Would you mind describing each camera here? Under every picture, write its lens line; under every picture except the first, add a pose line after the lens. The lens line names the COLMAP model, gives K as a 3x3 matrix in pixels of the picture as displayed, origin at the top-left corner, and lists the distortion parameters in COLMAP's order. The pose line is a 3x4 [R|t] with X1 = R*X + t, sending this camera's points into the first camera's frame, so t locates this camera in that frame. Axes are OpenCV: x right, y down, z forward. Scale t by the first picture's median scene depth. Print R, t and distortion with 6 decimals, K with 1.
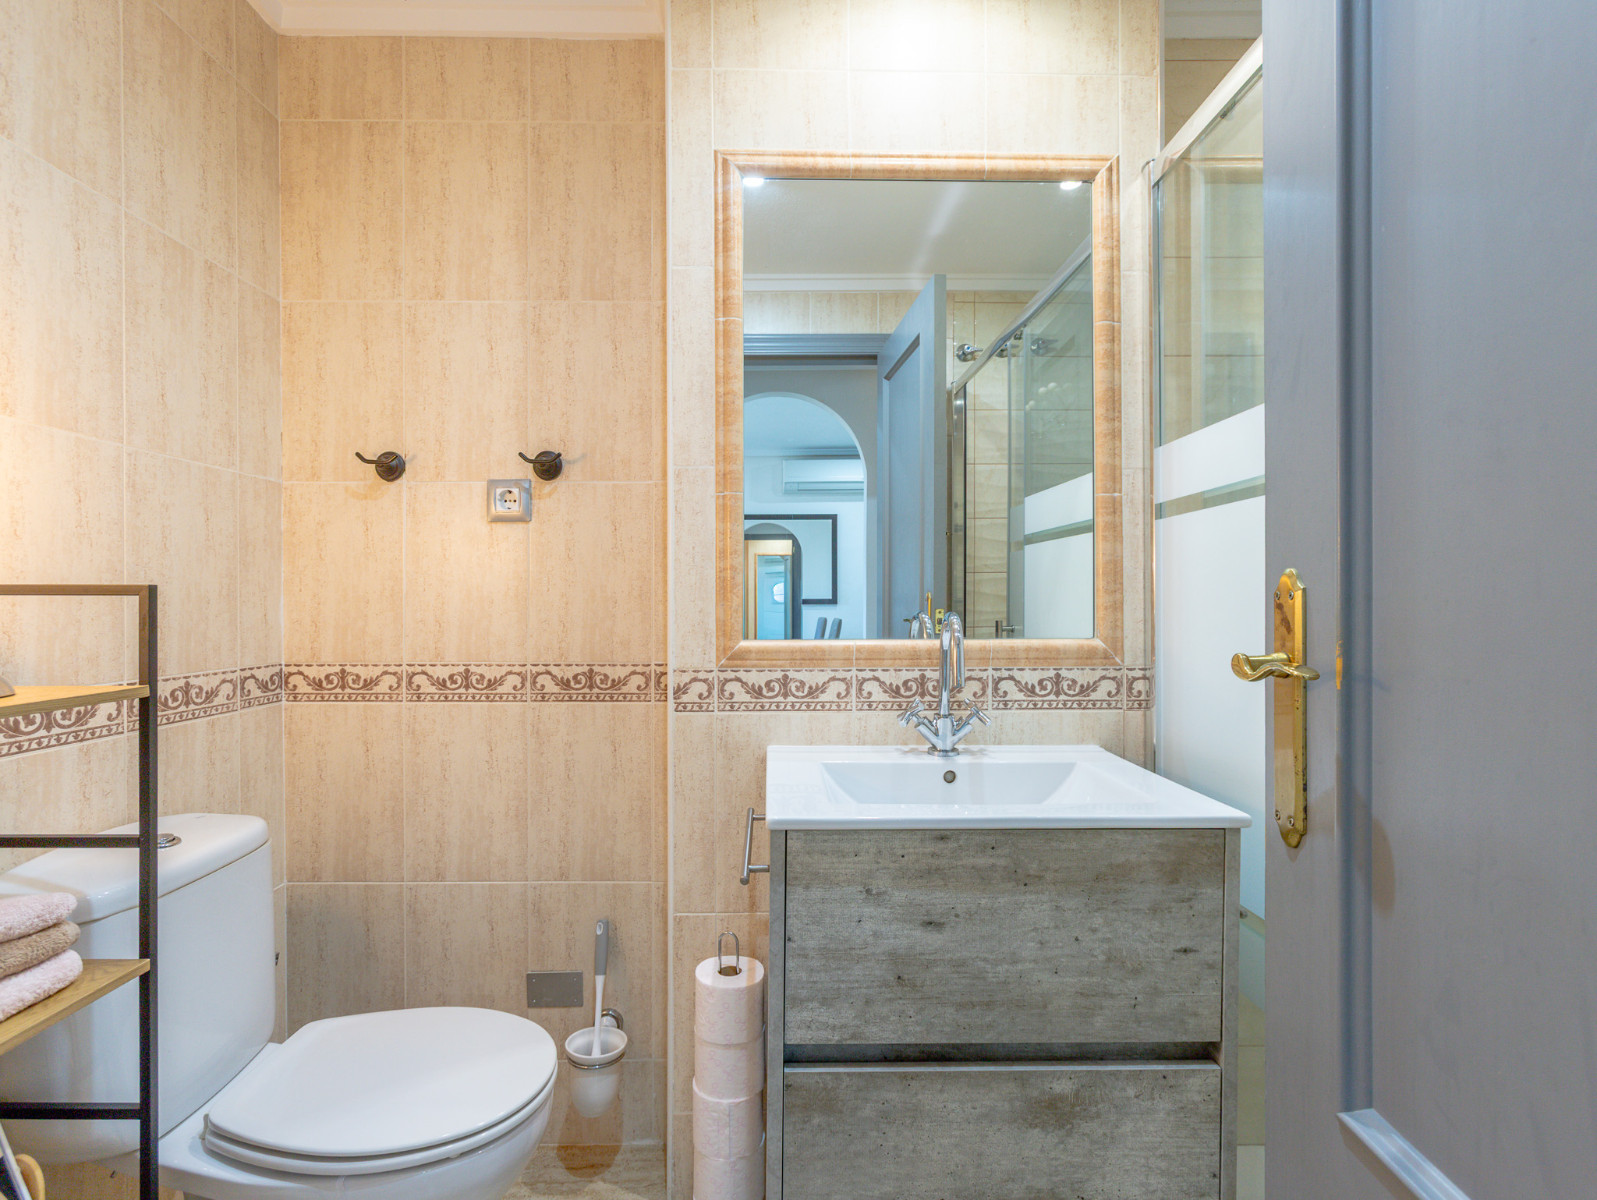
lens RADIAL K [[814.2, 0, 813.7], [0, 814.2, 598.7], [0, 0, 1]] dist [-0.030463, 0.011600]
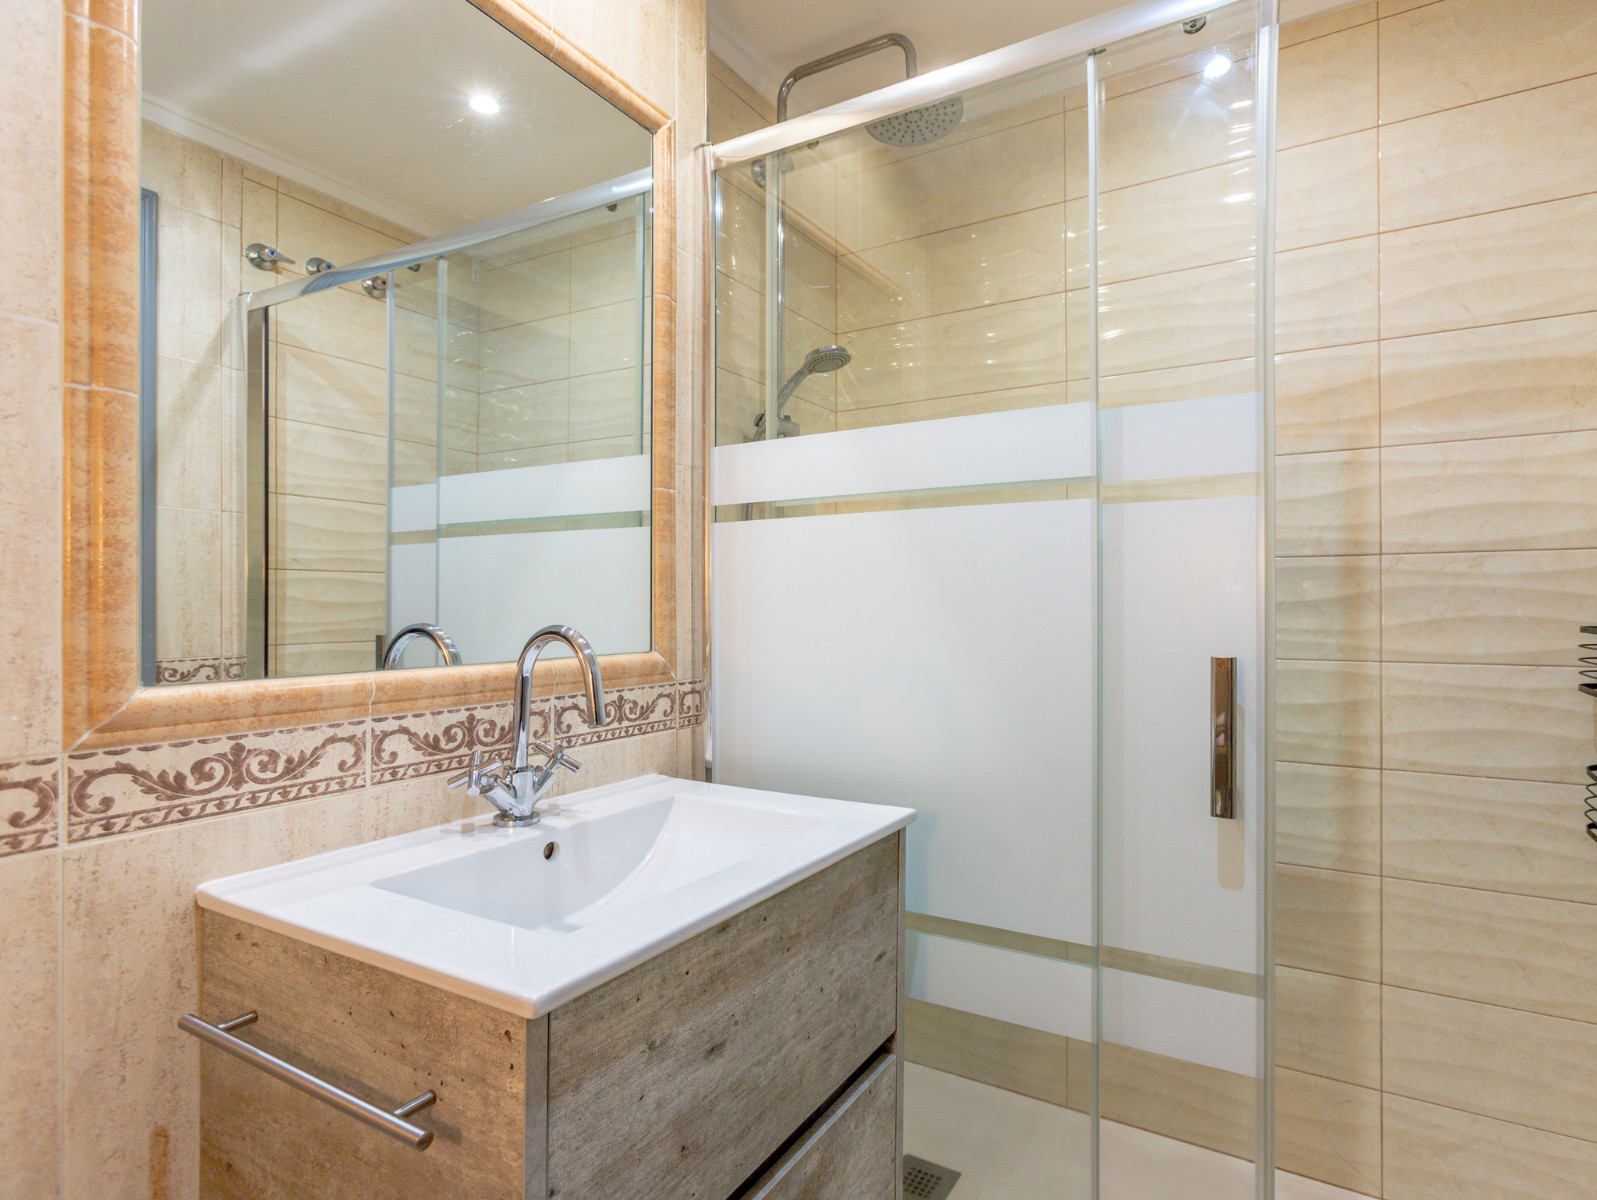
lens RADIAL K [[814.2, 0, 815.5], [0, 814.2, 601.2], [0, 0, 1]] dist [-0.030463, 0.011600]
pose [[0.482439, 0.006652, 0.875904, -0.327468], [-0.002350, 0.999977, -0.006300, -0.000502], [-0.875926, 0.000981, 0.482444, 0.408419]]
